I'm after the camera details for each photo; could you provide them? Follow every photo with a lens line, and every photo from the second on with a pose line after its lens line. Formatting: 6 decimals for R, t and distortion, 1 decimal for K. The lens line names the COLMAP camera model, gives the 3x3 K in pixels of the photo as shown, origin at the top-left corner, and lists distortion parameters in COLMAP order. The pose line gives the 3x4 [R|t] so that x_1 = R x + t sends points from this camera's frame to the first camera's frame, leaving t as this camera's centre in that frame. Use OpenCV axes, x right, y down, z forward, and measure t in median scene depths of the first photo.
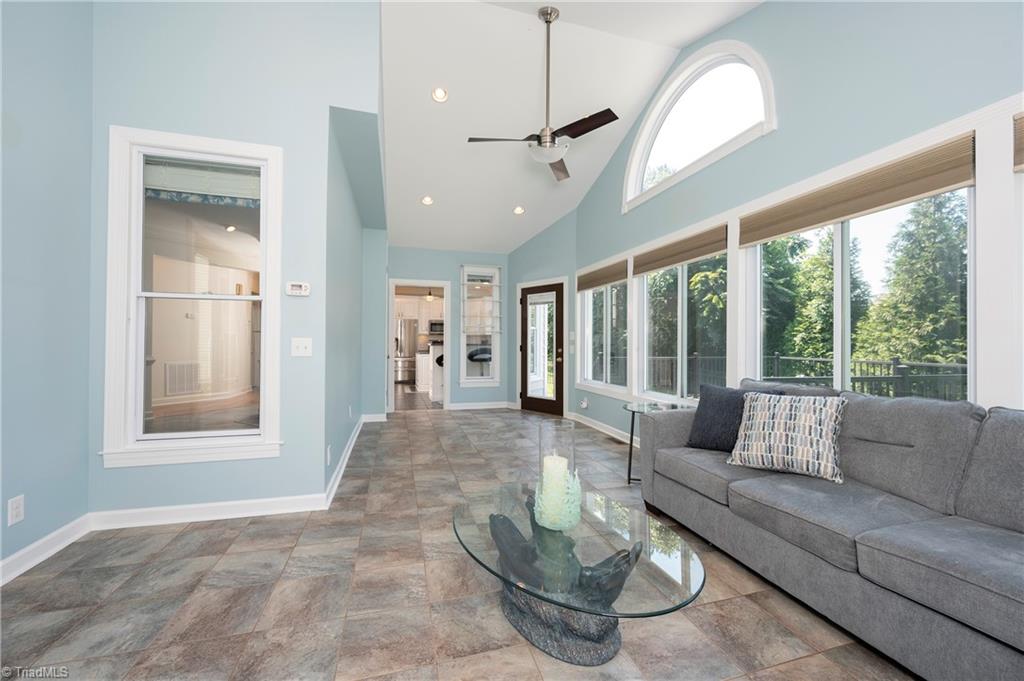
lens RADIAL K [[404.3, 0, 513.2], [0, 404.3, 339.3], [0, 0, 1]] dist [-0.004358, -0.000030]
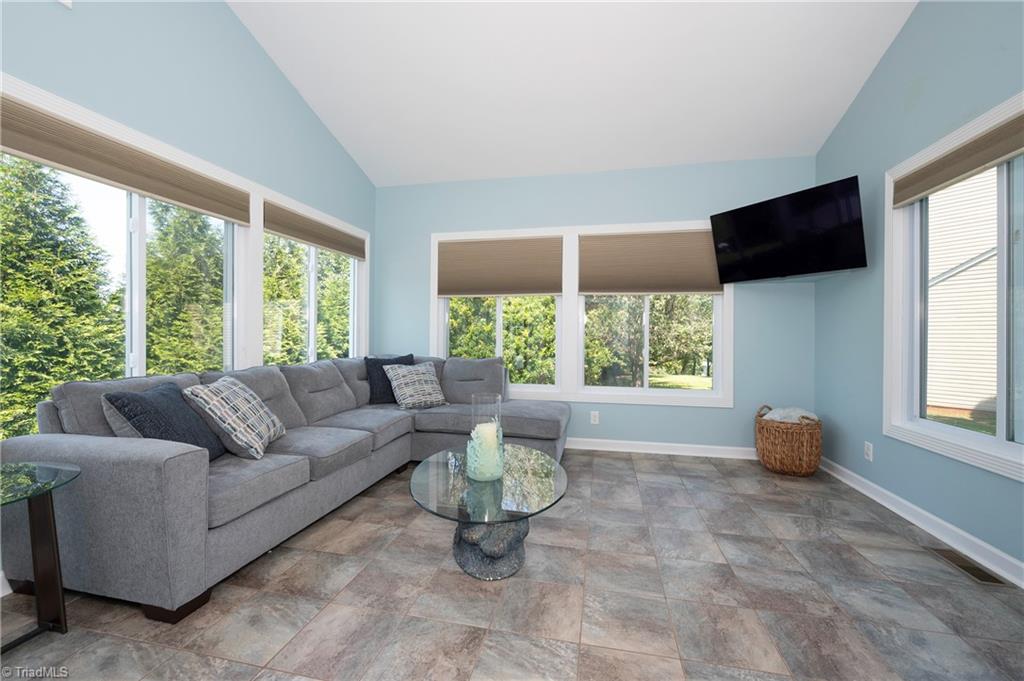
lens RADIAL K [[404.4, 0, 512.0], [0, 404.4, 340.5], [0, 0, 1]] dist [-0.000340, -0.000031]
pose [[-0.877359, -0.012103, 0.479682, -0.495045], [-0.013382, 0.999910, 0.000753, 0.037250], [-0.479648, -0.005758, -0.877442, 1.856700]]
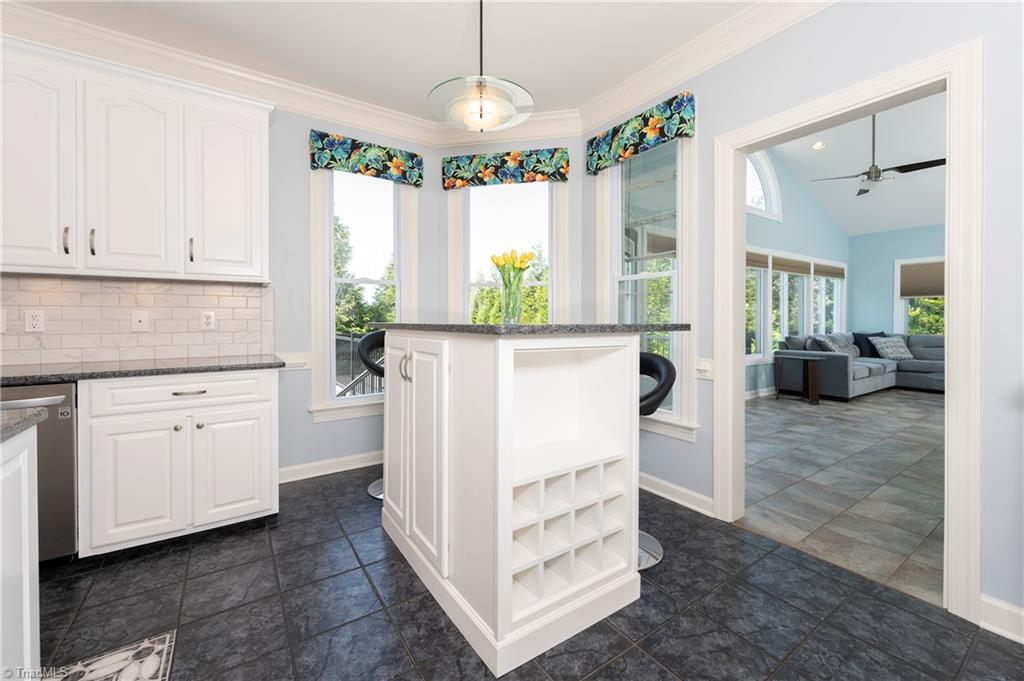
lens RADIAL K [[408.4, 0, 516.1], [0, 408.4, 323.5], [0, 0, 1]] dist [-0.002262, -0.000033]
pose [[-0.305287, -0.014096, 0.952156, -1.593453], [-0.007771, 0.999894, 0.012311, 0.021760], [-0.952229, -0.003640, -0.305364, 4.680854]]
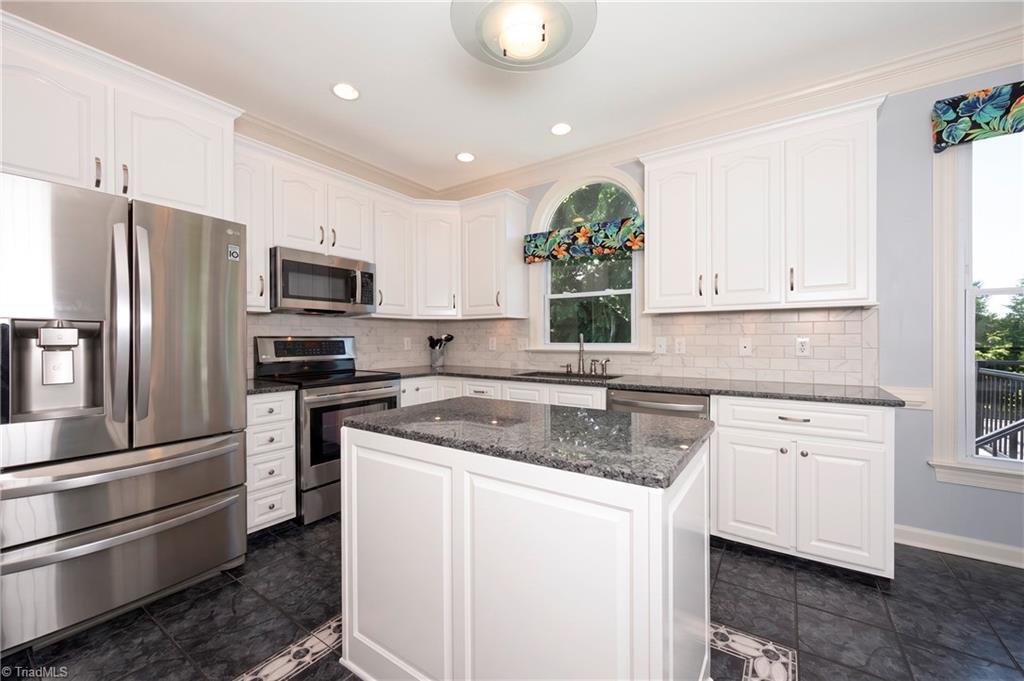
lens RADIAL K [[408.4, 0, 515.1], [0, 408.4, 341.7], [0, 0, 1]] dist [-0.000985, 0.000207]
pose [[0.773843, -0.013387, 0.633236, -1.598037], [0.003603, 0.999853, 0.016734, -0.009030], [-0.633367, -0.010668, 0.773778, 4.800681]]
